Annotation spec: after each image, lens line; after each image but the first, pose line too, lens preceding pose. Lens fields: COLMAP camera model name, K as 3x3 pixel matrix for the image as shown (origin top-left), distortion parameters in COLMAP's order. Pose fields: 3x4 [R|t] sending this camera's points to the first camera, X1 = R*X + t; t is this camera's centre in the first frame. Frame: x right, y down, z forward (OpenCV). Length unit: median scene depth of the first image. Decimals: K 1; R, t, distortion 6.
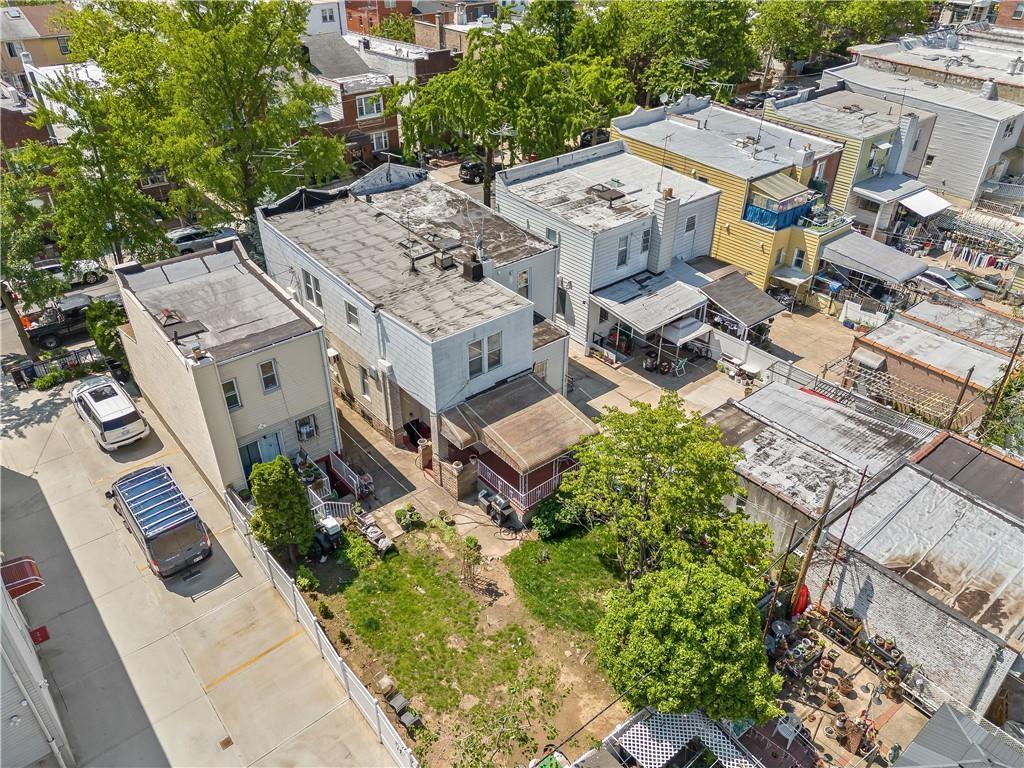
lens RADIAL K [[750.2, 0, 516.3], [0, 750.2, 366.1], [0, 0, 1]] dist [0.028798, -0.001900]
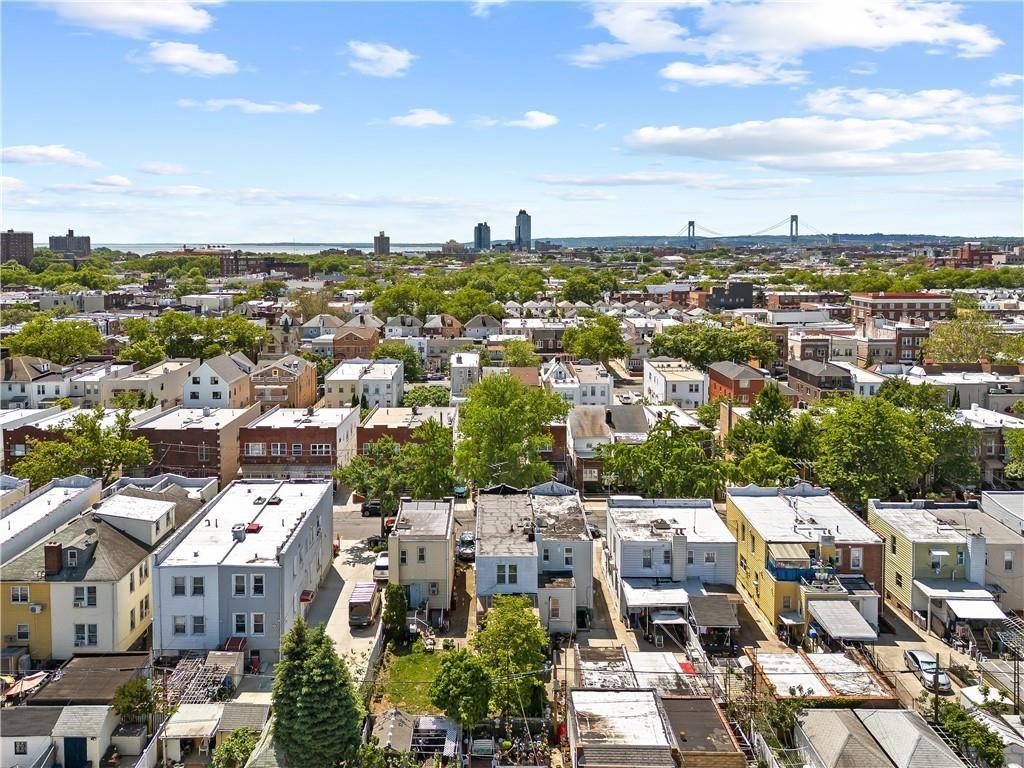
lens RADIAL K [[750.2, 0, 516.3], [0, 750.2, 366.1], [0, 0, 1]] dist [0.028798, -0.001900]
pose [[0.793571, 0.101686, -0.599921, 0.868463], [-0.340654, 0.891190, -0.299559, 0.063526], [0.504182, 0.442087, 0.741862, -0.559778]]
